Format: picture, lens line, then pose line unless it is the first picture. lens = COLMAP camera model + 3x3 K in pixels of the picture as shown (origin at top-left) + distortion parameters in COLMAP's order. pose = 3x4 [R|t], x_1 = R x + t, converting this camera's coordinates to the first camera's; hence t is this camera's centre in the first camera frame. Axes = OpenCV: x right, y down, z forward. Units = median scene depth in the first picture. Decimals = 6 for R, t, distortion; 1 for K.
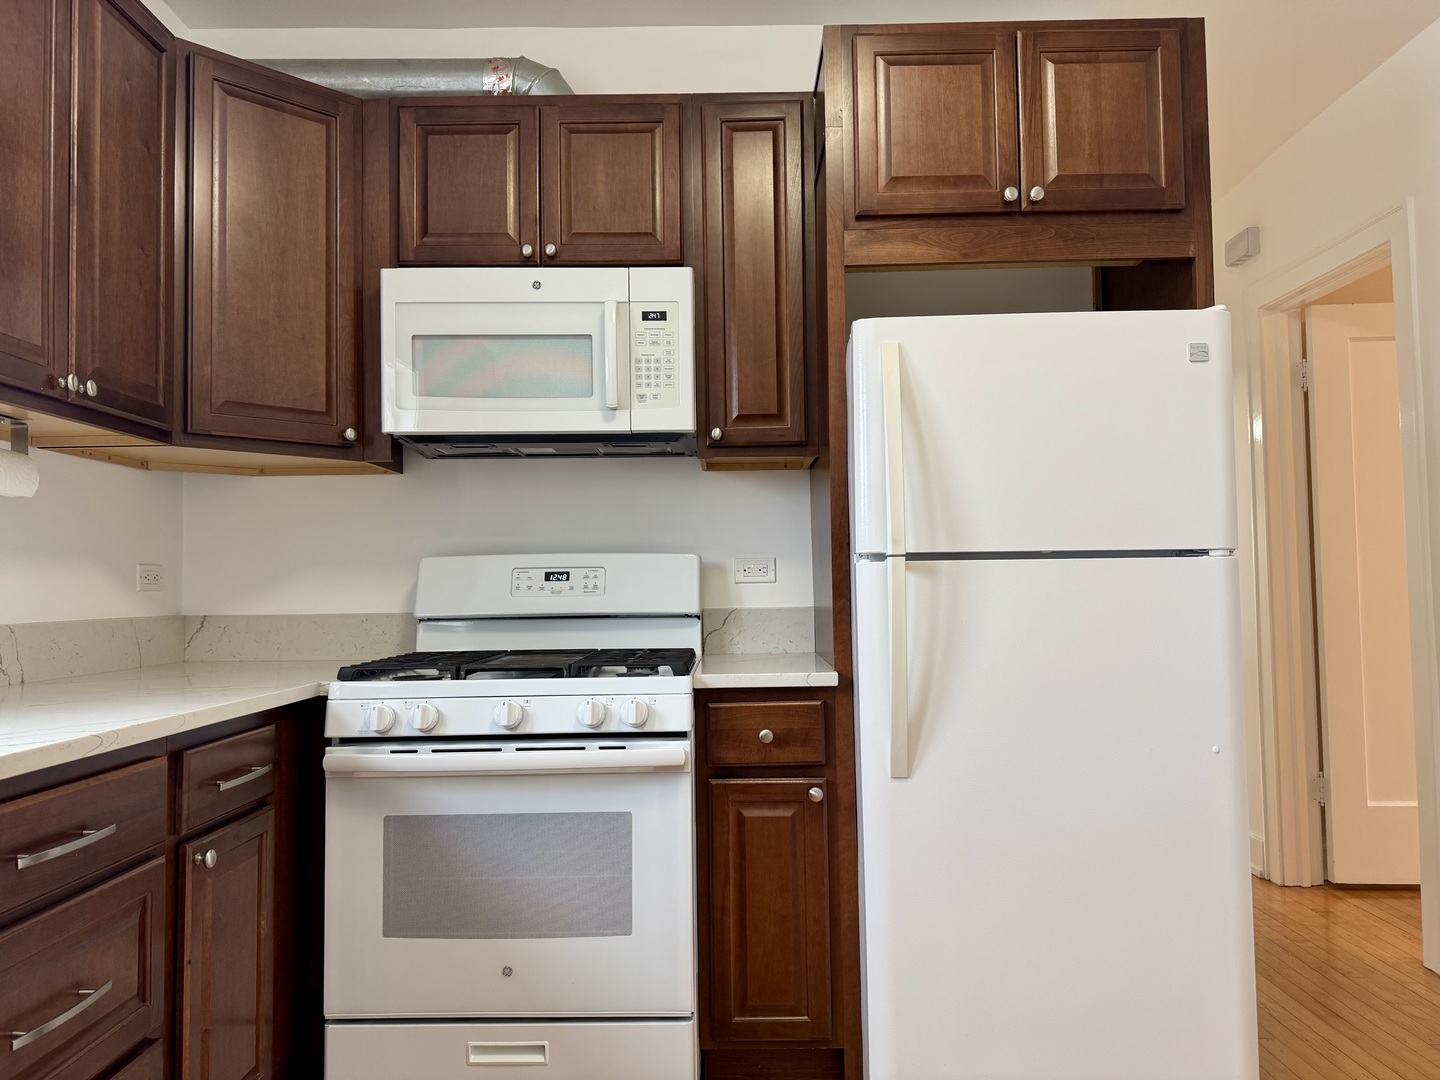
lens RADIAL K [[1008.5, 0, 720.0], [0, 1008.5, 540.0], [0, 0, 1]] dist [0.025829, -0.037210]
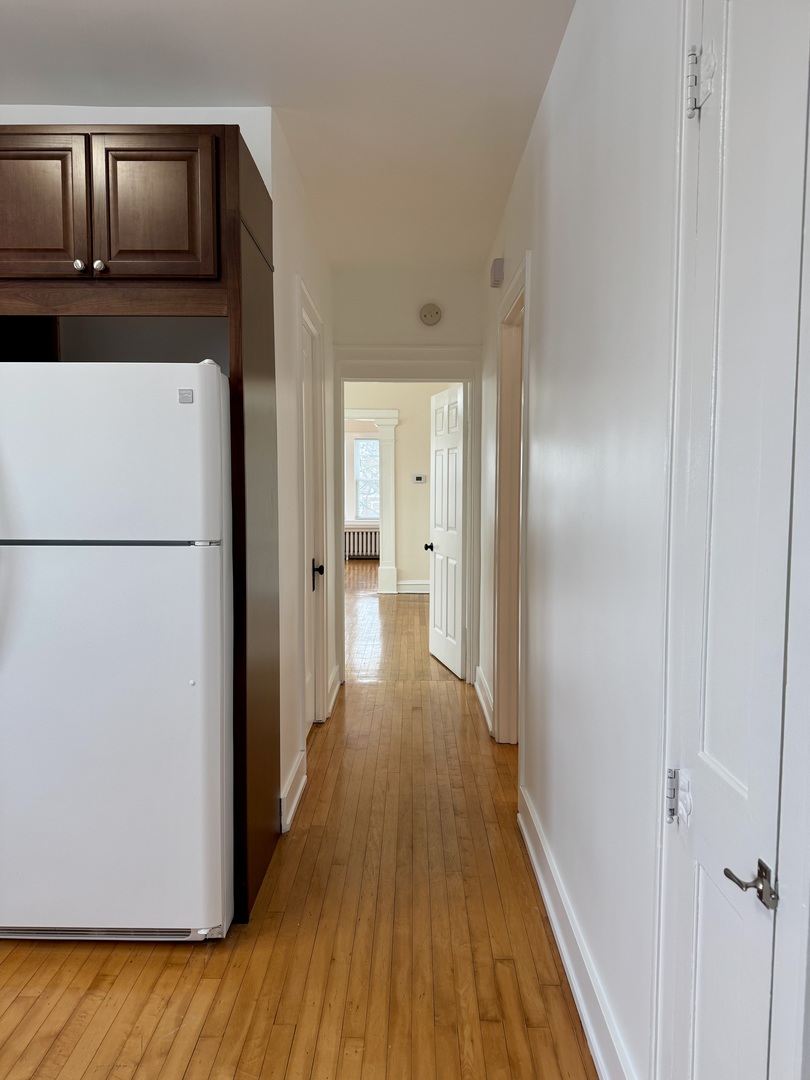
lens RADIAL K [[752.7, 0, 405.0], [0, 752.7, 540.0], [0, 0, 1]] dist [0.080650, -0.124947]
pose [[0.999850, 0.015402, 0.007942, 0.693579], [-0.016243, 0.992658, 0.119863, -0.109943], [-0.006038, -0.119974, 0.992759, -0.027089]]
